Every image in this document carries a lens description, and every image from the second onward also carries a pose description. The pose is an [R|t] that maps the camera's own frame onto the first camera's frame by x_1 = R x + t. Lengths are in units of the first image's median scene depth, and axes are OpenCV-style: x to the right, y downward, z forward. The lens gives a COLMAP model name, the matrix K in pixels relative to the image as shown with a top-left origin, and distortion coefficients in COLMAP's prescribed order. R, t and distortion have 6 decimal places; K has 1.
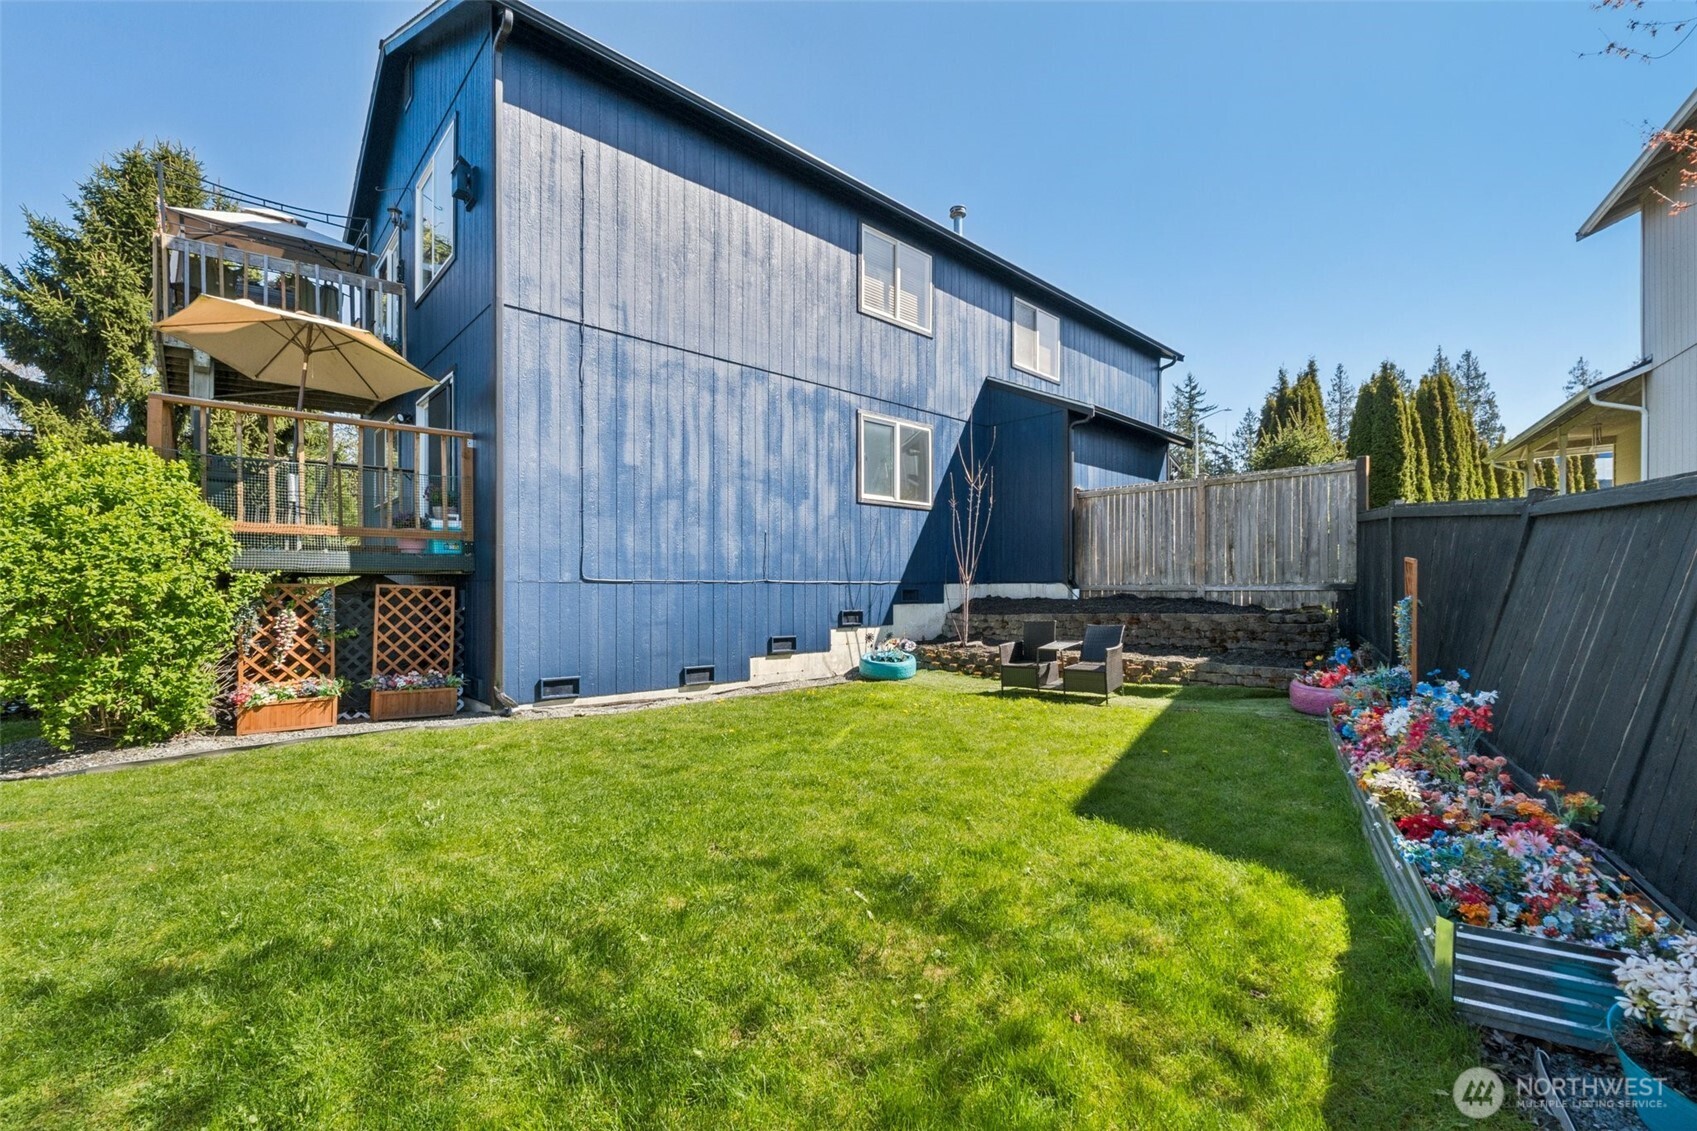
lens RADIAL K [[733.0, 0, 846.9], [0, 733.0, 583.9], [0, 0, 1]] dist [-0.000945, -0.000167]
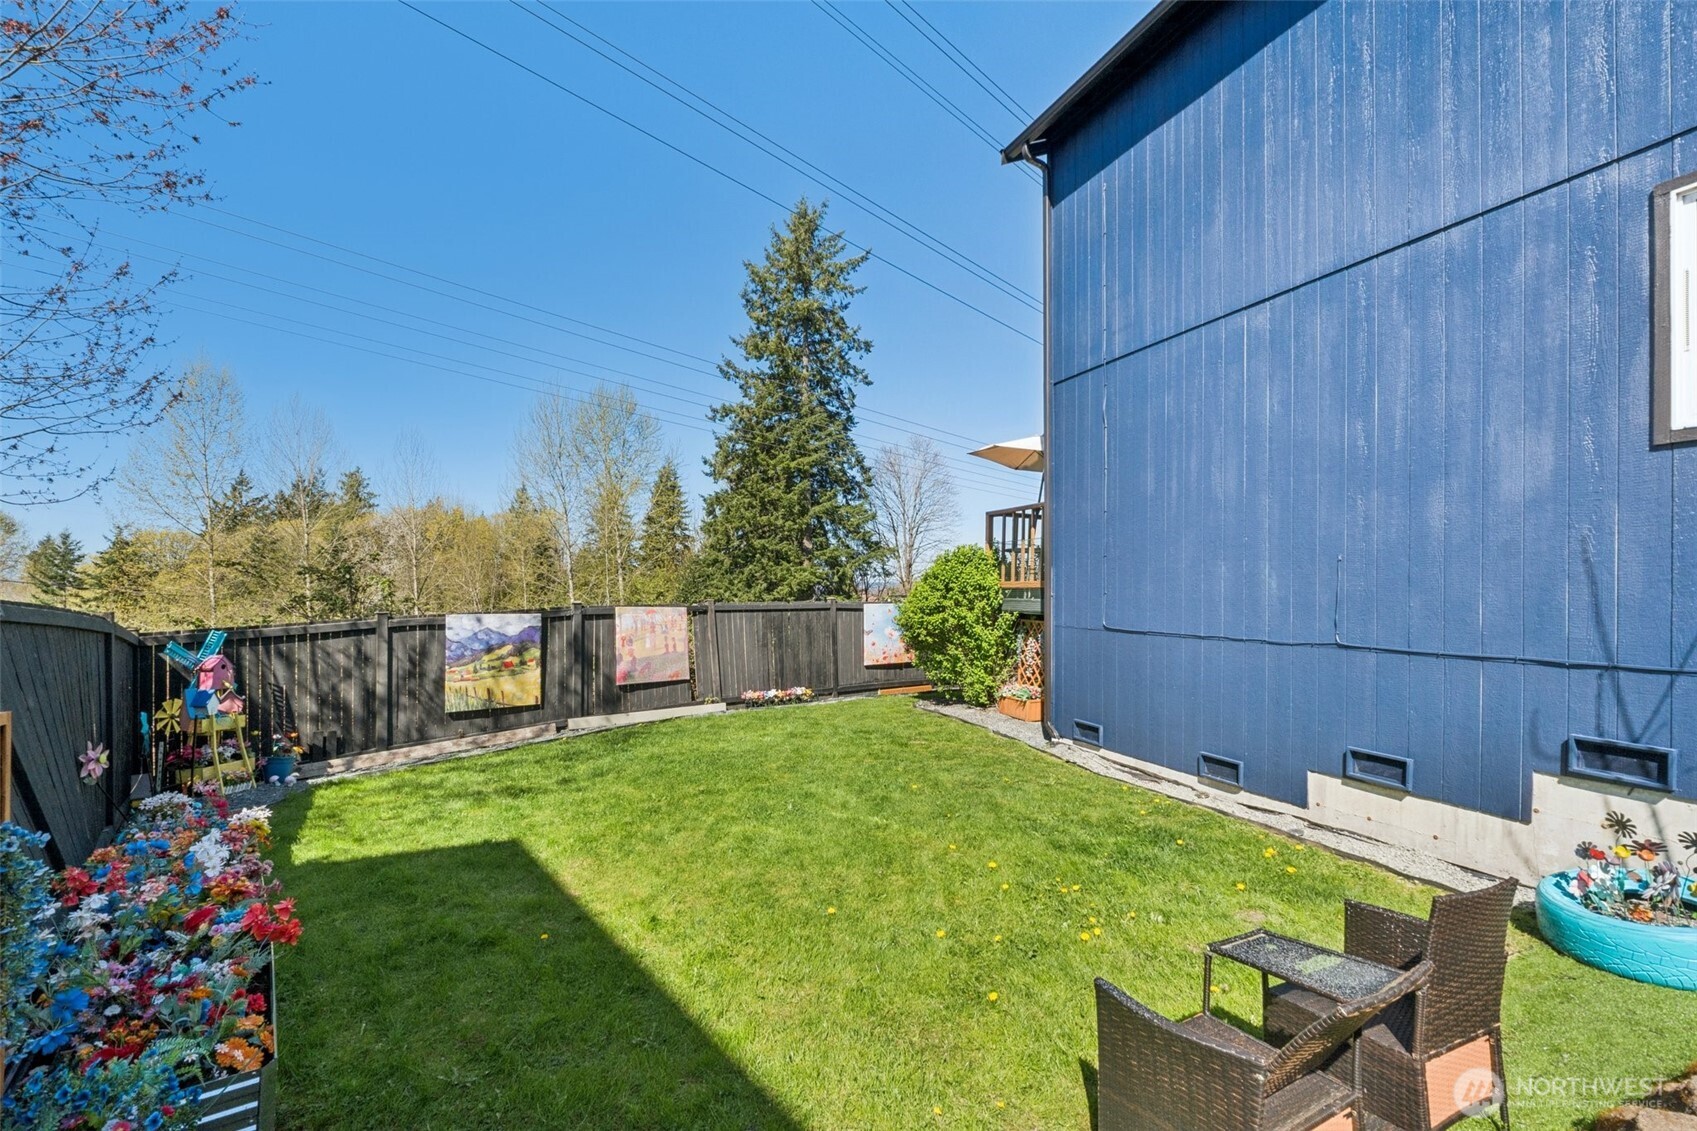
lens RADIAL K [[733.0, 0, 847.1], [0, 733.0, 577.9], [0, 0, 1]] dist [-0.000945, -0.000167]
pose [[-0.345063, -0.010508, -0.938521, 0.565736], [0.005811, 0.999894, -0.013332, -0.051469], [0.938562, -0.010054, -0.344965, 0.862722]]
